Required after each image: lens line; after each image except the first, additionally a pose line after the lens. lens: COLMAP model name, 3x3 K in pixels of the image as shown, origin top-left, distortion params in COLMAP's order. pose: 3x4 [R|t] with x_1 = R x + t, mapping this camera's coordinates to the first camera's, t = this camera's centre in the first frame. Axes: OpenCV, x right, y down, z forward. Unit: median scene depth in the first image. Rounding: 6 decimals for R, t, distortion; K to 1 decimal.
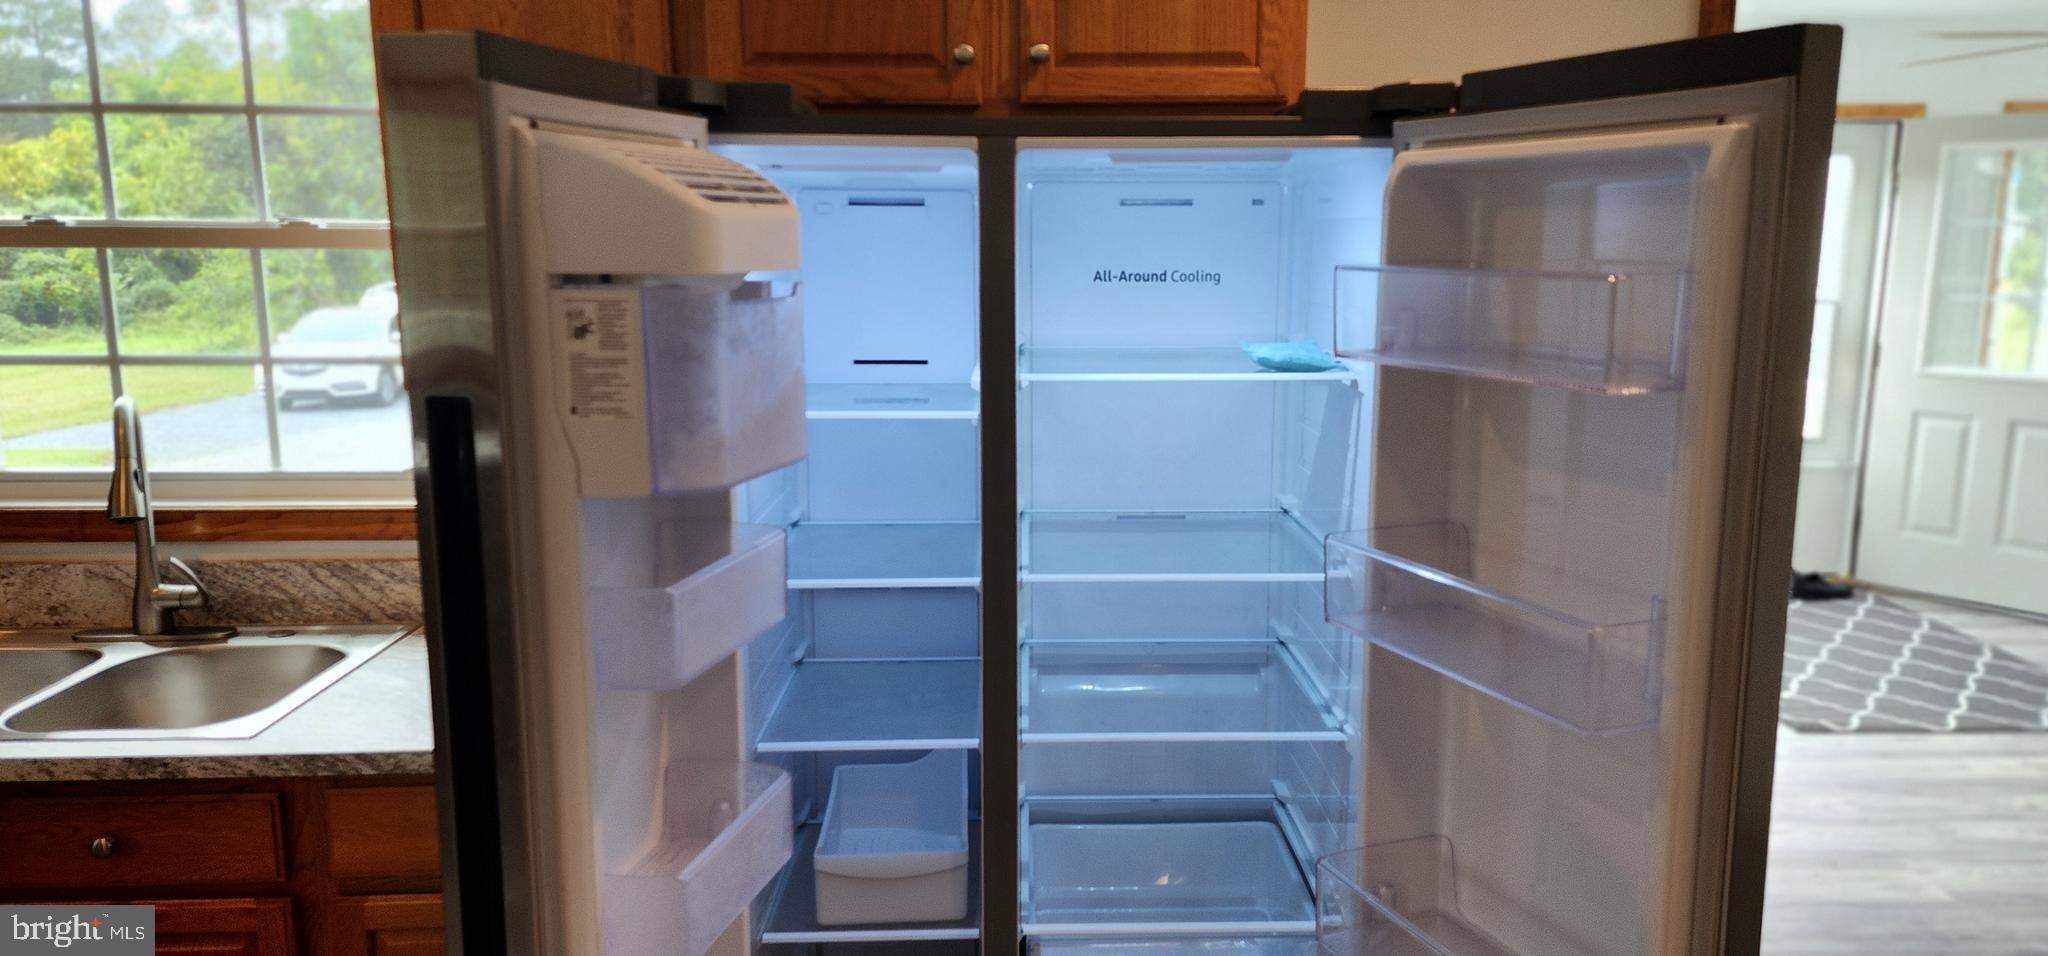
lens RADIAL K [[1384.1, 0, 1024.0], [0, 1384.1, 478.0], [0, 0, 1]] dist [0.005807, 0.001923]
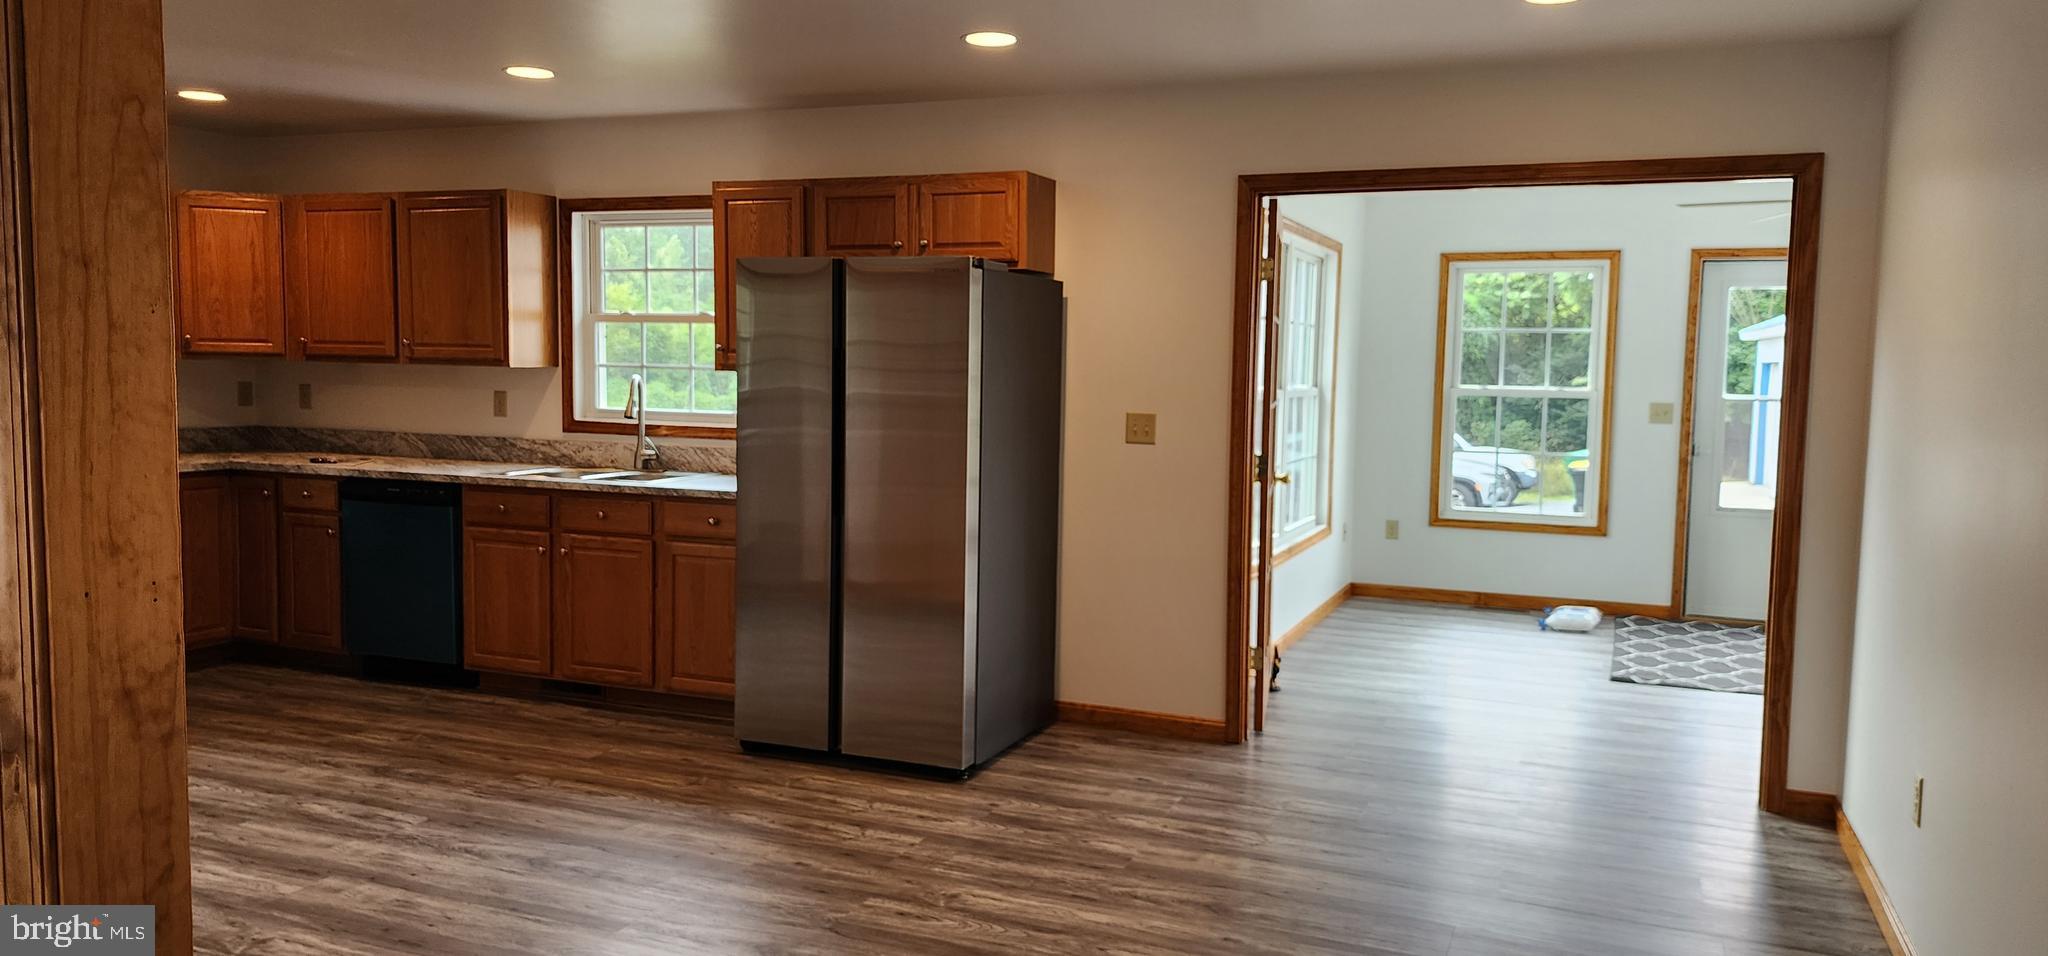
lens RADIAL K [[1384.1, 0, 1024.0], [0, 1384.1, 478.0], [0, 0, 1]] dist [0.005807, 0.001923]
pose [[0.909359, 0.045592, -0.413505, 1.086848], [-0.091084, 0.991680, -0.090965, 0.295782], [0.405918, 0.120384, 0.905946, -1.041397]]
